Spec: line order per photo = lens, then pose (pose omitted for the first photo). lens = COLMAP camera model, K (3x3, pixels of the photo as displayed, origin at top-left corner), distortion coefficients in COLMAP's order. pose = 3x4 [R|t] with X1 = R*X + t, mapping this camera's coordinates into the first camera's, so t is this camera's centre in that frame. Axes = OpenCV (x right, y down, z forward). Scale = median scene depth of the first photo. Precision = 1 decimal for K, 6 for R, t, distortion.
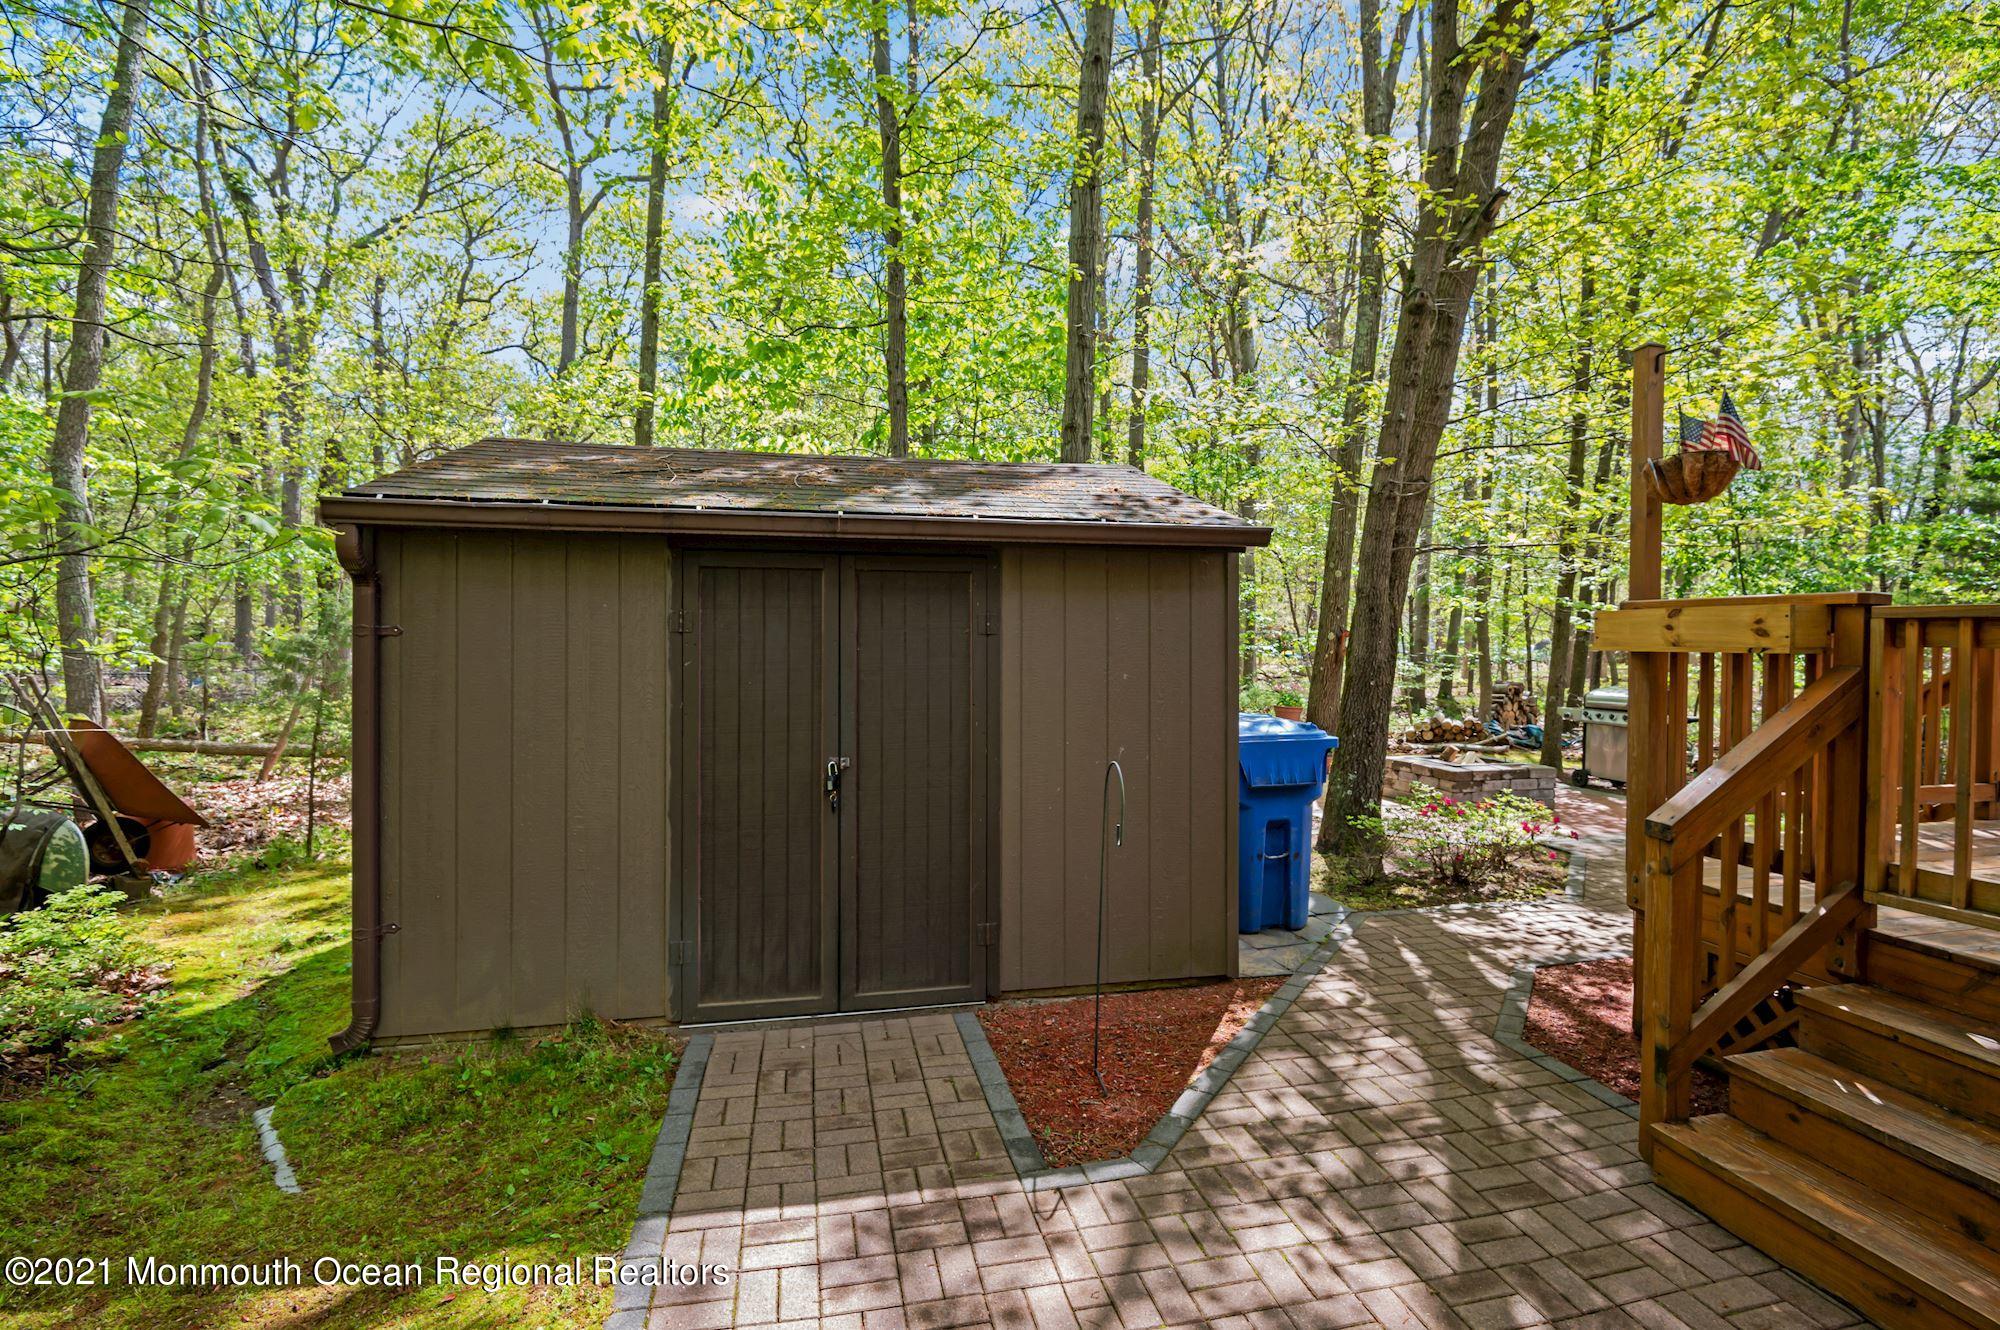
lens RADIAL K [[913.3, 0, 1018.7], [0, 913.3, 657.2], [0, 0, 1]] dist [0.007351, -0.002377]
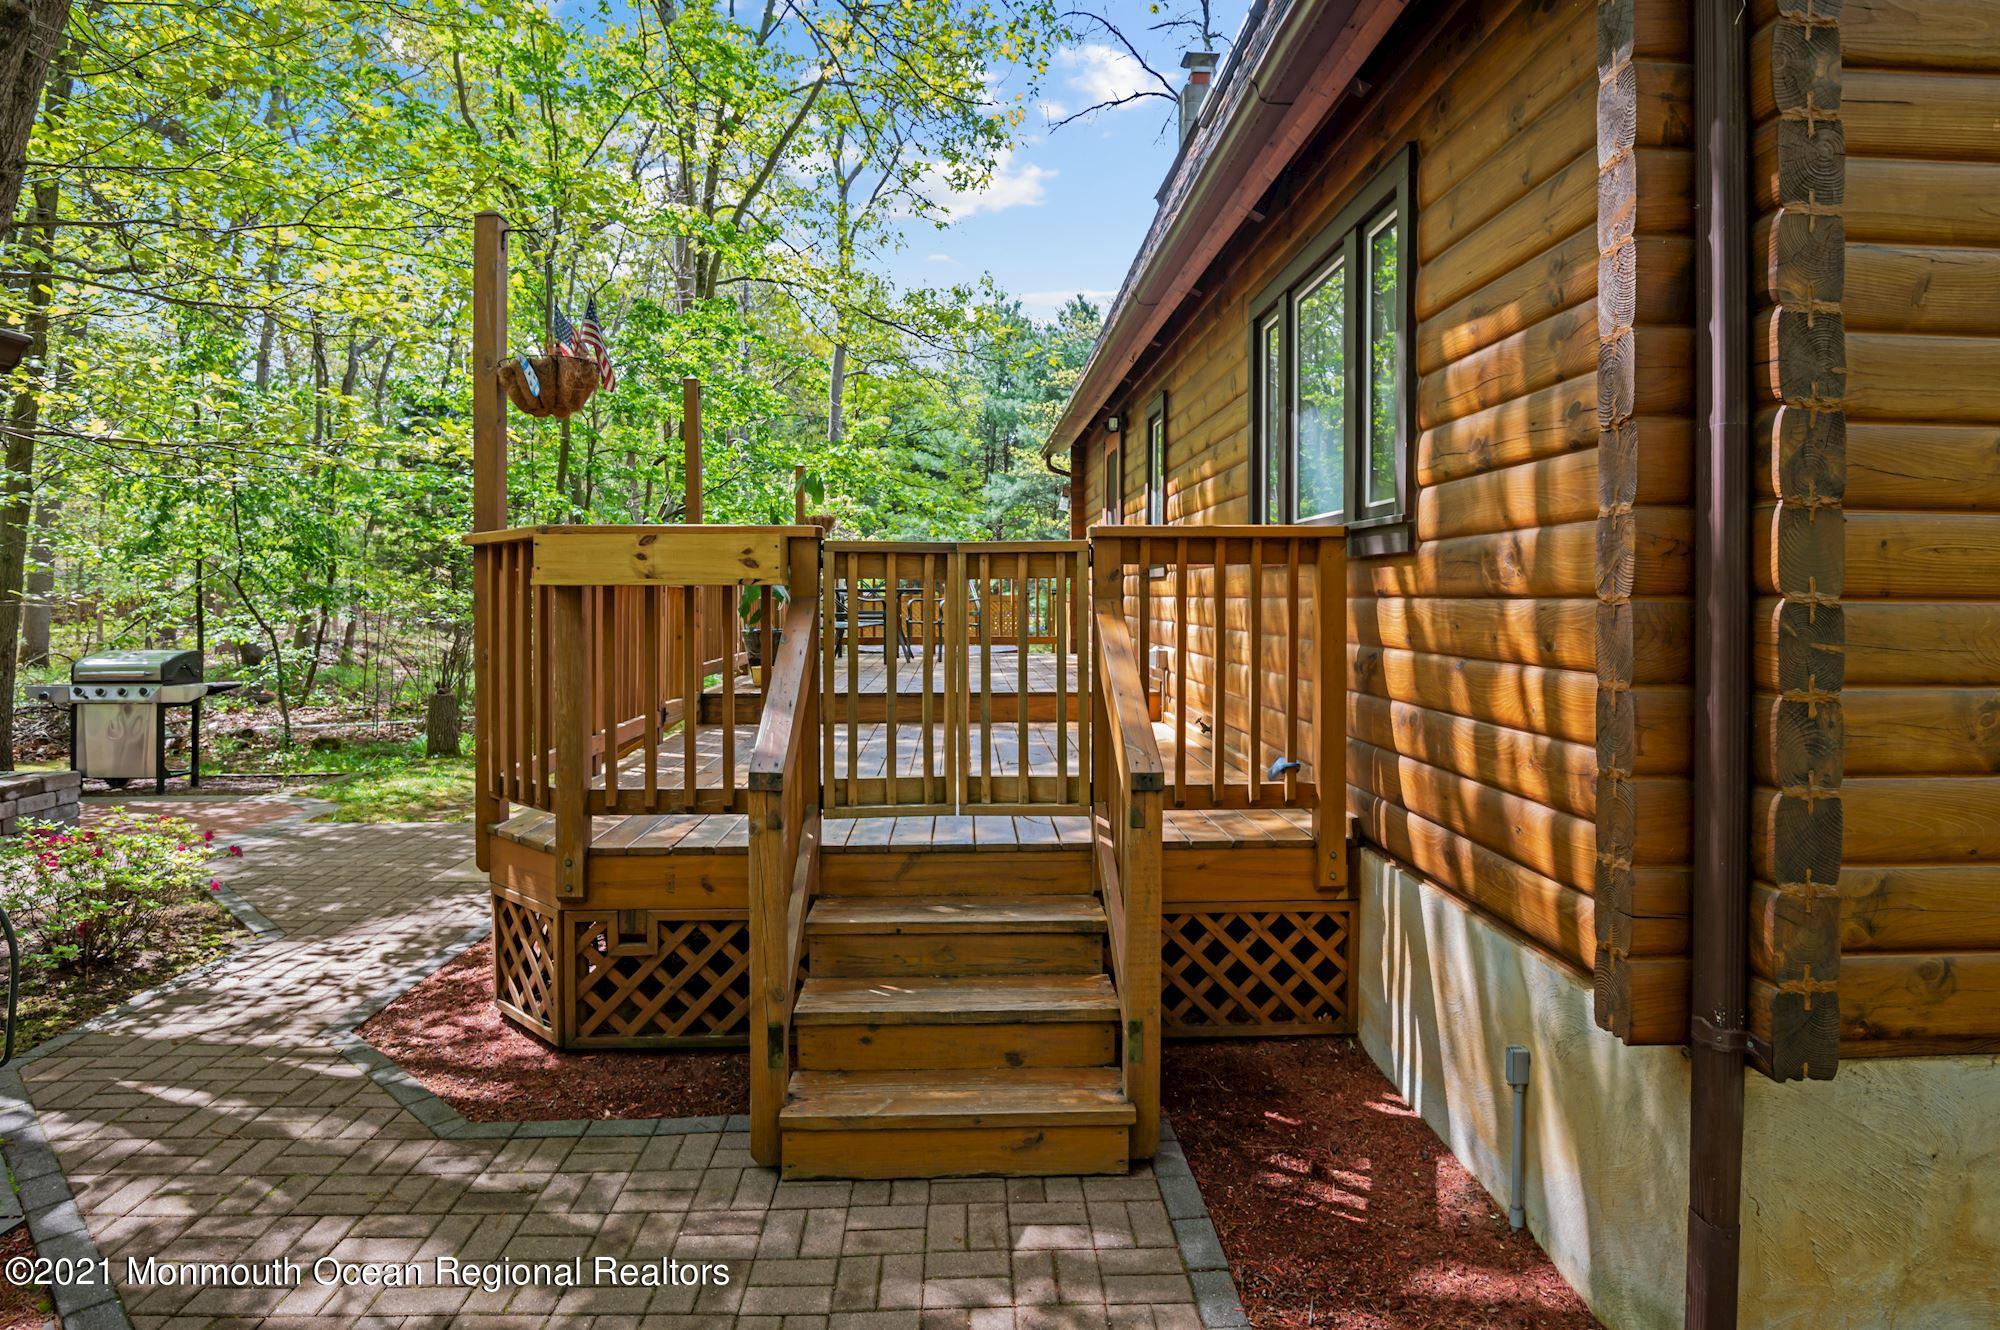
lens RADIAL K [[1133.8, 0, 984.3], [0, 1133.8, 605.2], [0, 0, 1]] dist [-0.004939, -0.002480]
pose [[0.213921, -0.008354, 0.976815, -0.178878], [0.017164, 0.999841, 0.004792, 0.009498], [-0.976700, 0.015741, 0.214030, 0.310617]]
